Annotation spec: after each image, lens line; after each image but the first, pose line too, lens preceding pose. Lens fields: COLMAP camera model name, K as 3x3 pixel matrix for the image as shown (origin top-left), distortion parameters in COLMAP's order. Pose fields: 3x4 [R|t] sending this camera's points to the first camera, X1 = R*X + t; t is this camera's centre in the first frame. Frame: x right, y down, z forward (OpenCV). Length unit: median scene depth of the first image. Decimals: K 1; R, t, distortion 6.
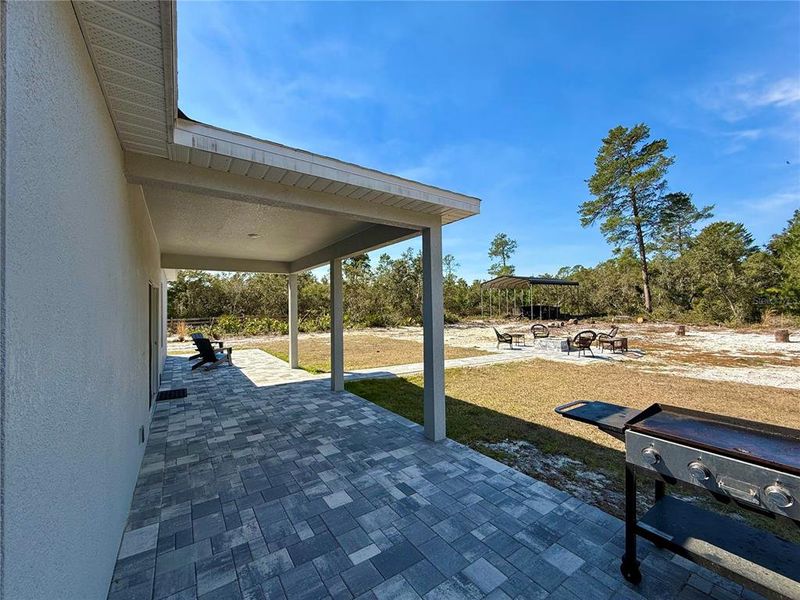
lens RADIAL K [[320.7, 0, 400.0], [0, 320.7, 302.4], [0, 0, 1]] dist [-0.004215, 0.000558]
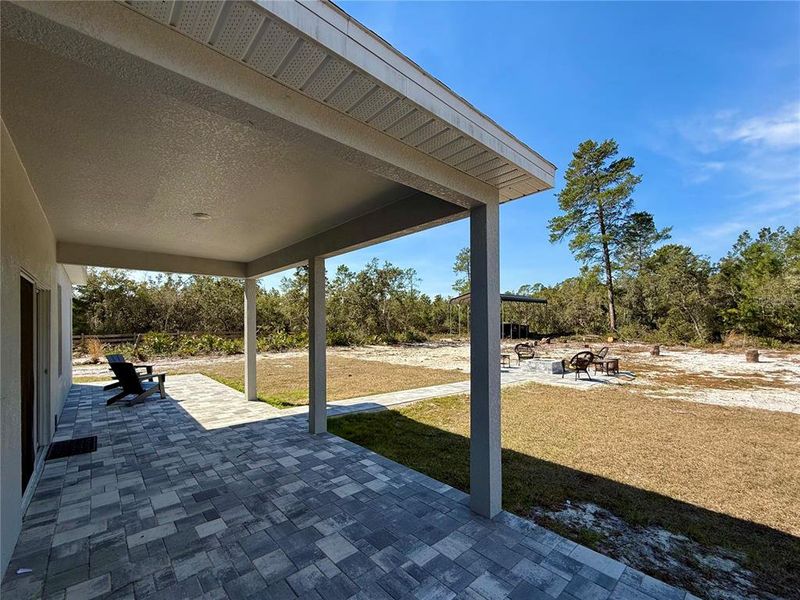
lens RADIAL K [[337.2, 0, 394.0], [0, 337.2, 325.0], [0, 0, 1]] dist [-0.000751, -0.001462]
pose [[0.992729, 0.010063, 0.119946, -0.063076], [-0.012122, 0.999791, 0.016450, 0.004294], [-0.119756, -0.017784, 0.992644, 0.109286]]
